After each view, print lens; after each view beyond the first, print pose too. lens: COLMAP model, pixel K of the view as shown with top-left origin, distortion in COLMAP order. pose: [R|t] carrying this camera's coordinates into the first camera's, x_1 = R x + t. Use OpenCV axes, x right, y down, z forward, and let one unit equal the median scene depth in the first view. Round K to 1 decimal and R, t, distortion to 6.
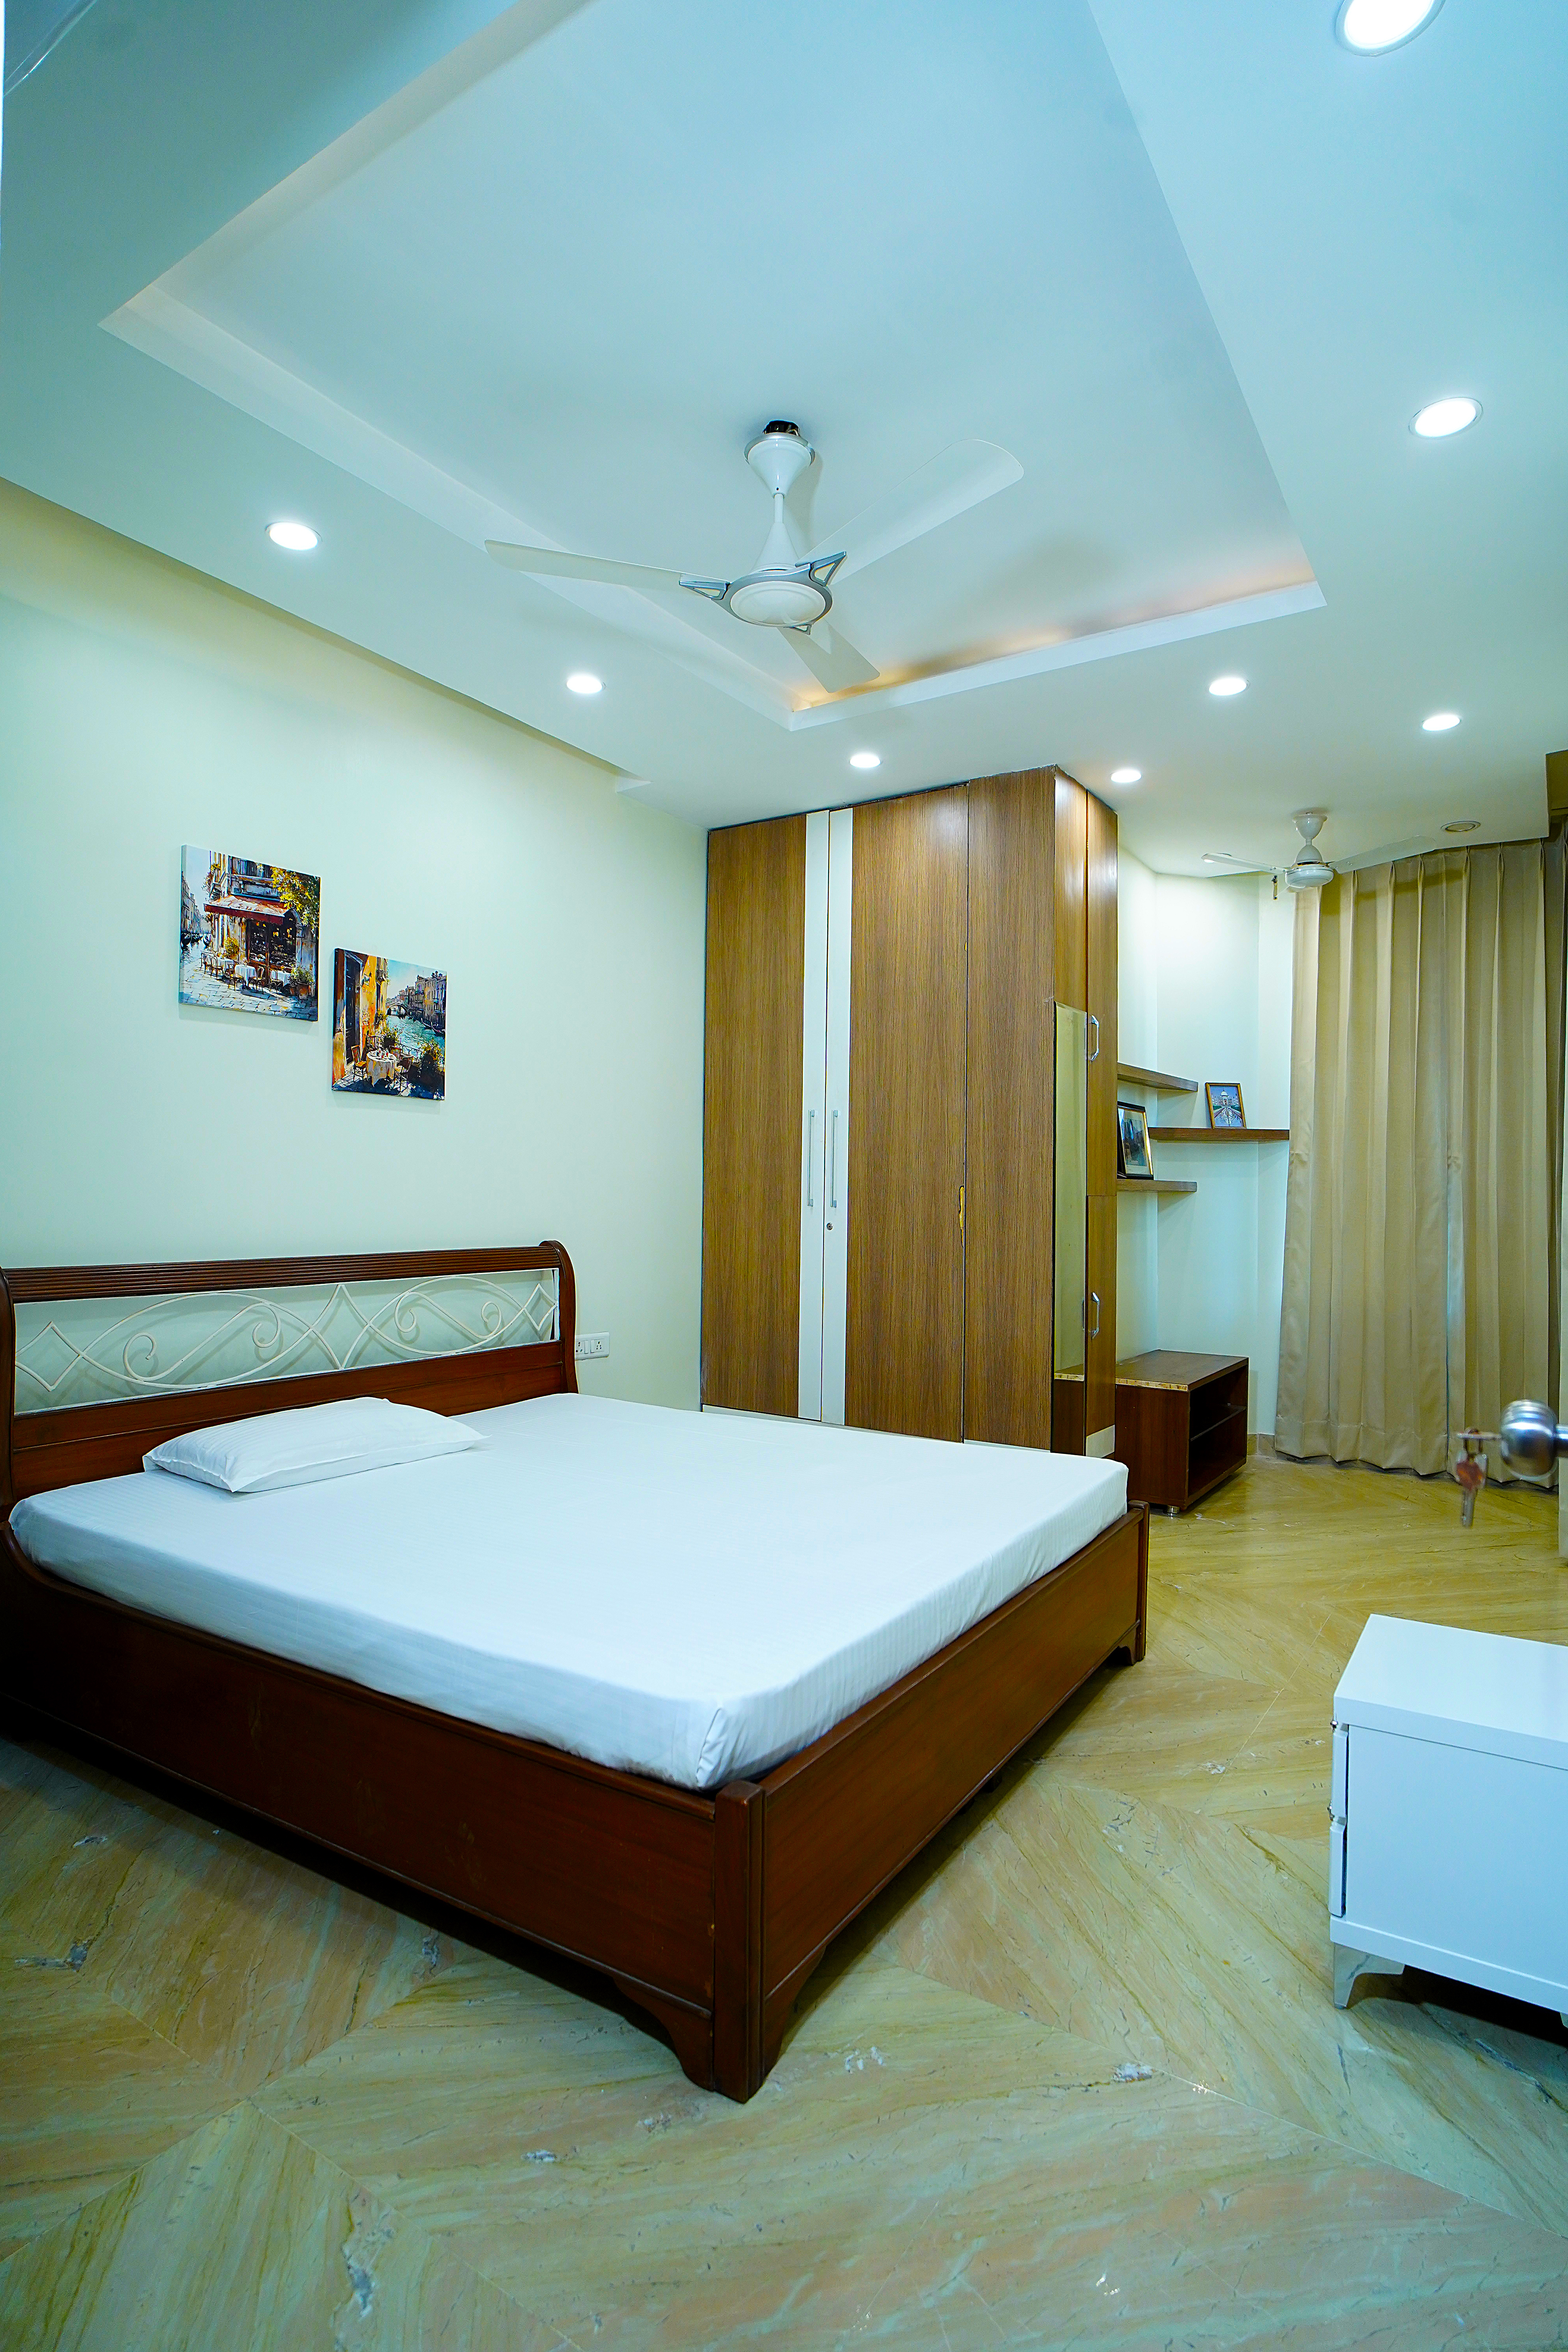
lens RADIAL K [[1233.4, 0, 784.0], [0, 1233.4, 1176.0], [0, 0, 1]] dist [-0.057003, 0.029531]
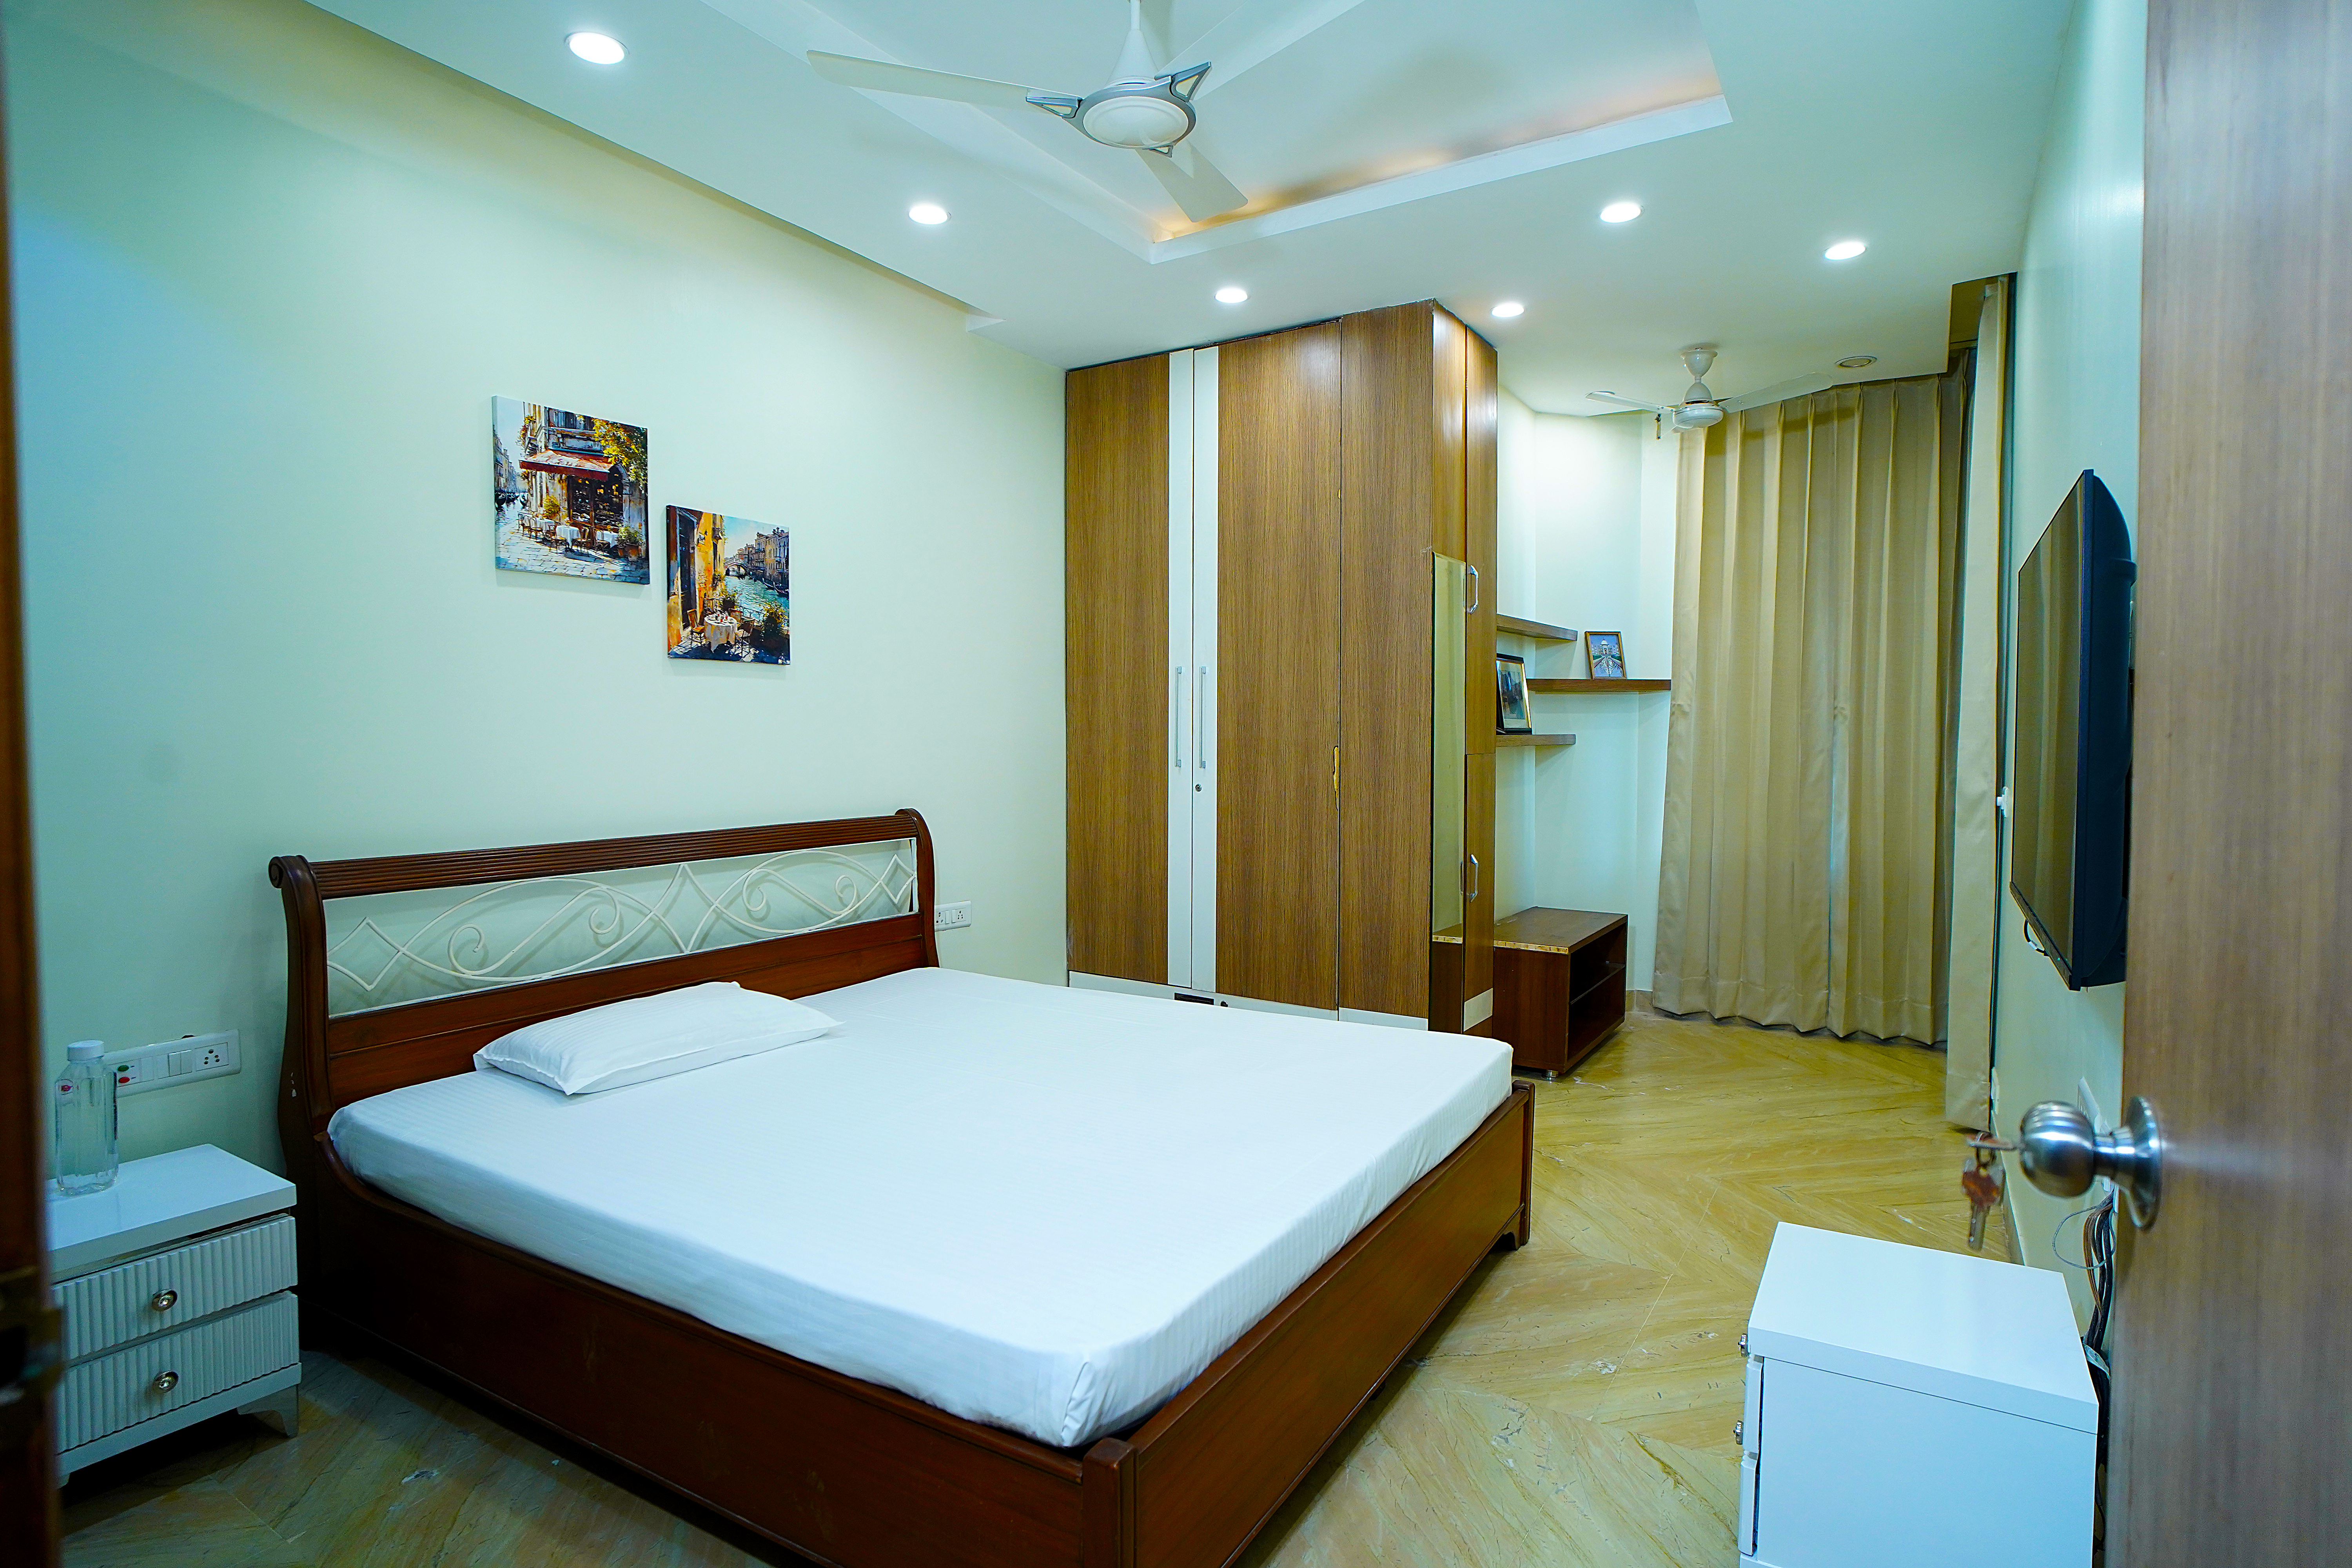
lens RADIAL K [[1236.3, 0, 1170.0], [0, 1236.3, 788.3], [0, 0, 1]] dist [-0.059376, 0.036578]
pose [[0.999822, -0.011668, 0.014795, 0.000736], [0.010787, 0.998243, 0.058271, -0.016933], [-0.015449, -0.058101, 0.998191, 0.040956]]
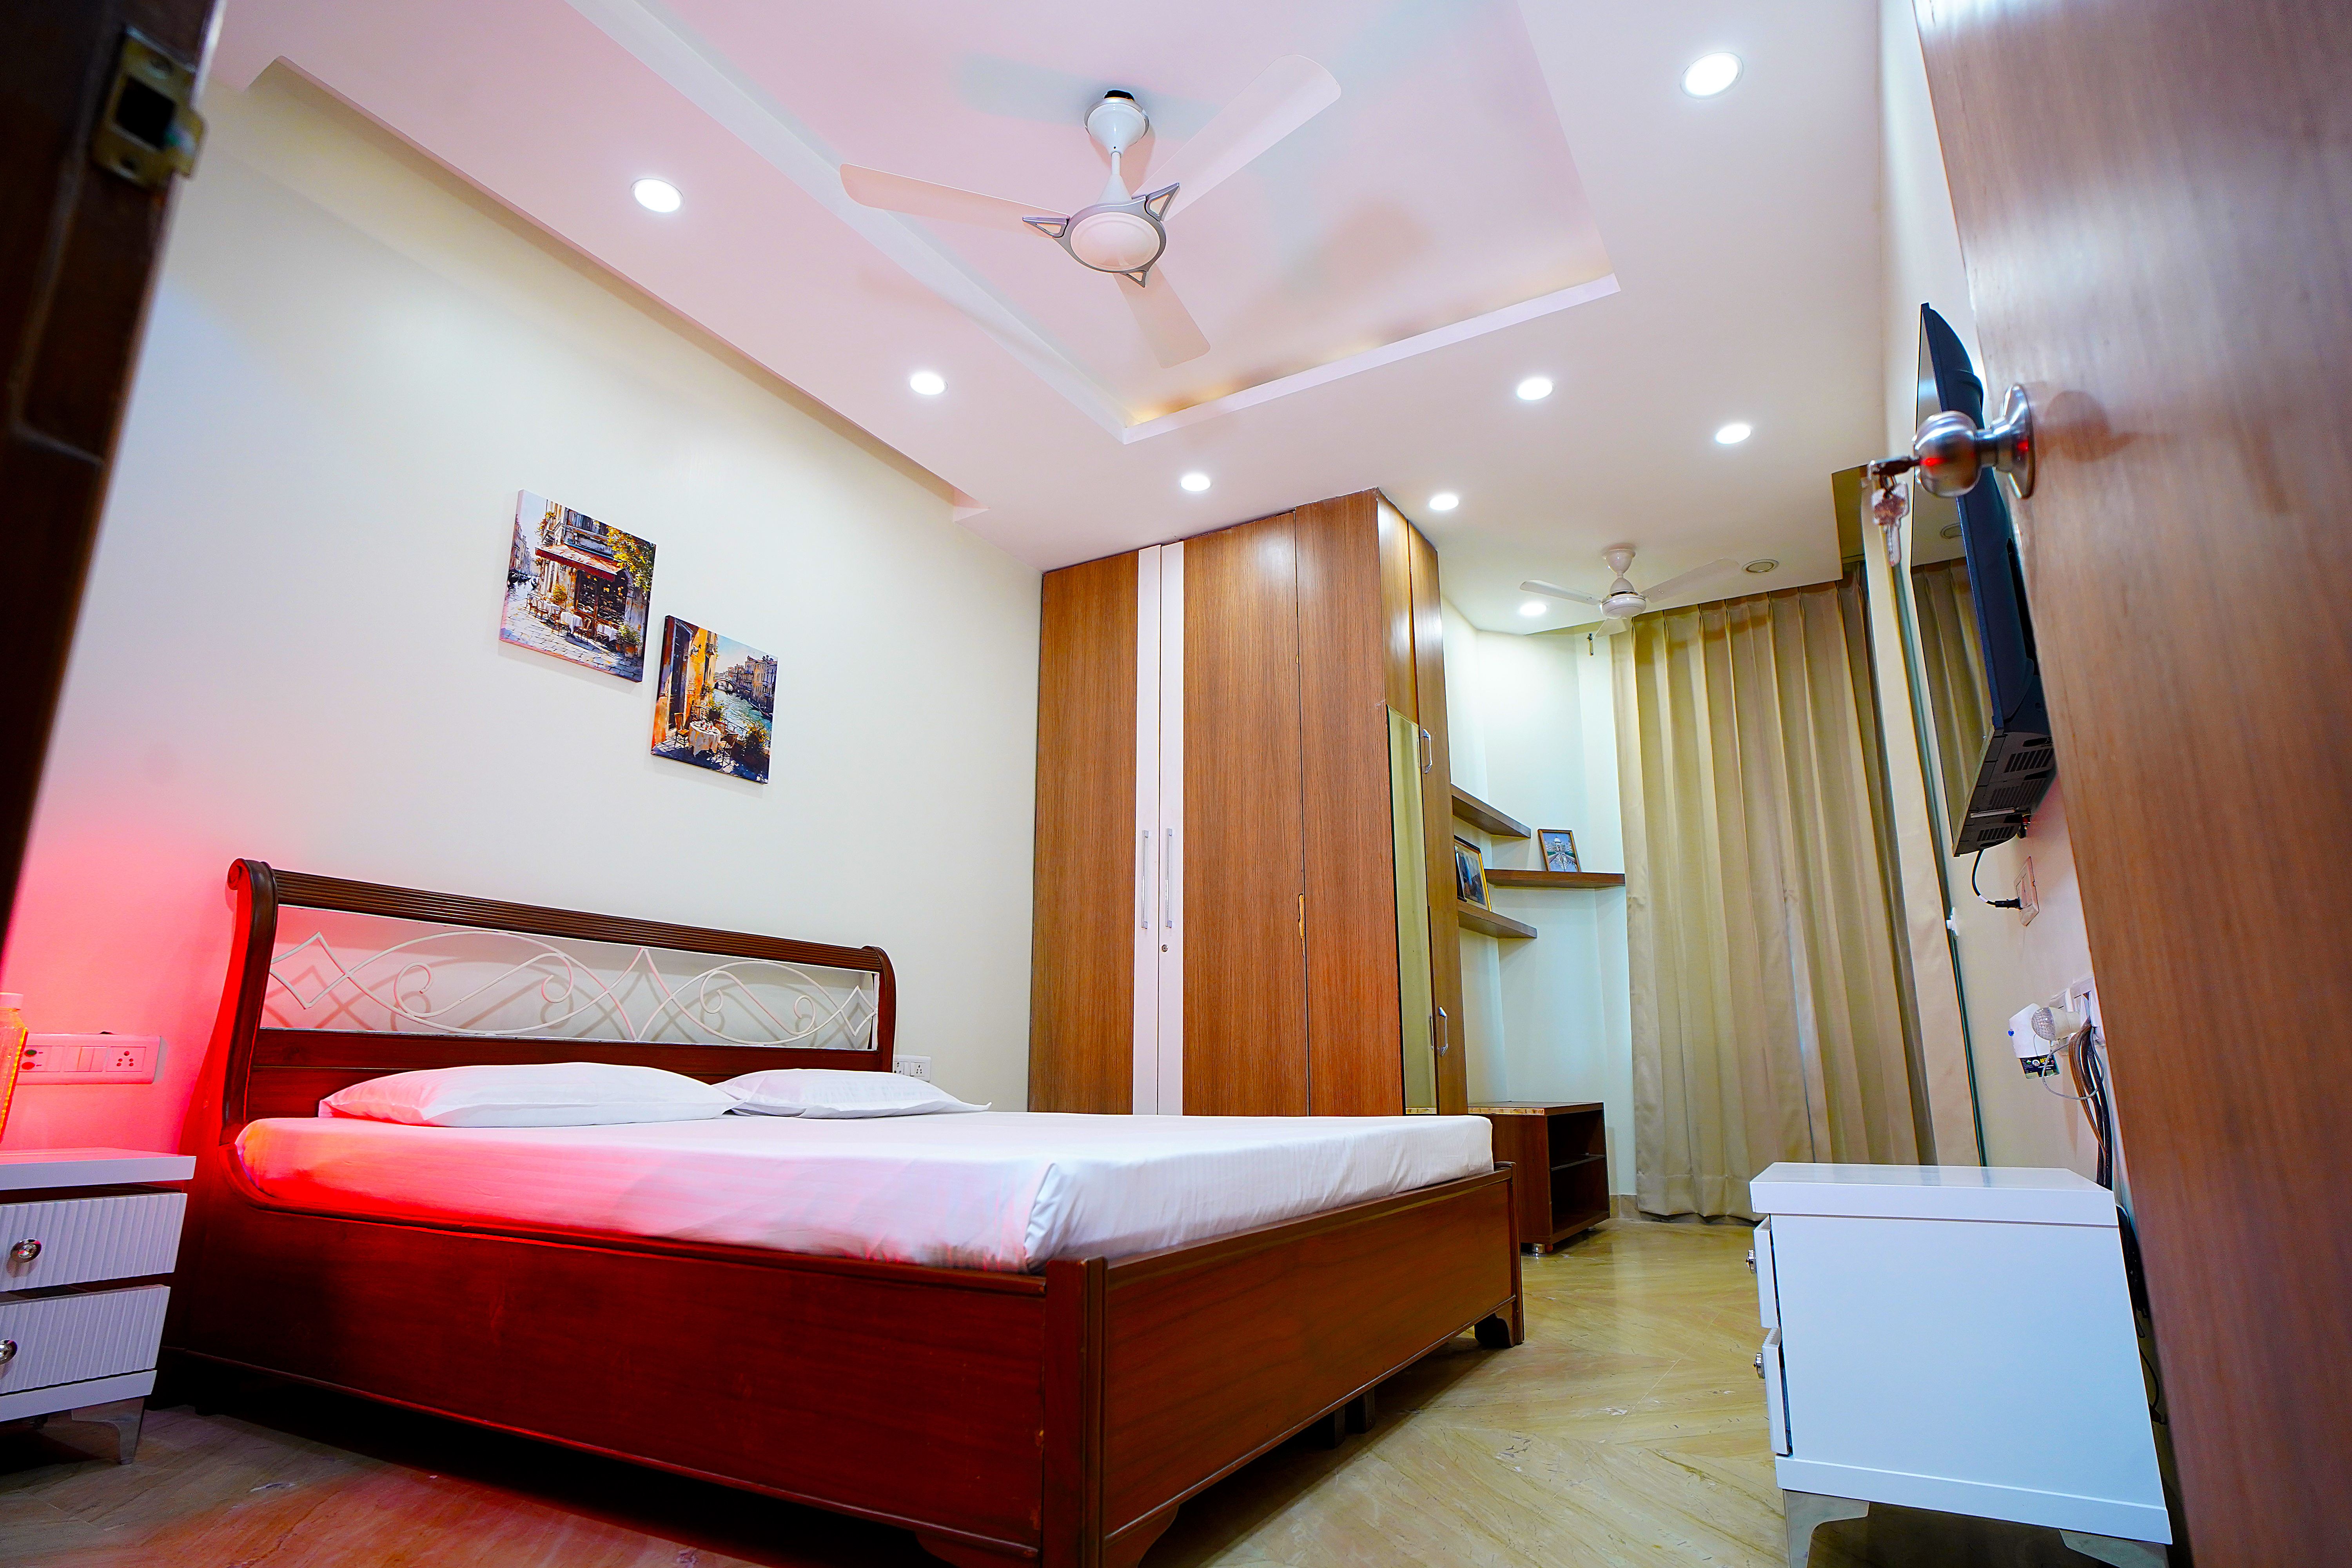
lens RADIAL K [[1233.4, 0, 1171.1], [0, 1233.4, 777.6], [0, 0, 1]] dist [-0.057003, 0.029531]
pose [[0.998873, 0.000556, 0.047456, -0.003927], [0.009883, 0.975573, -0.219453, 0.133653], [-0.046419, 0.219675, 0.974468, 0.036736]]
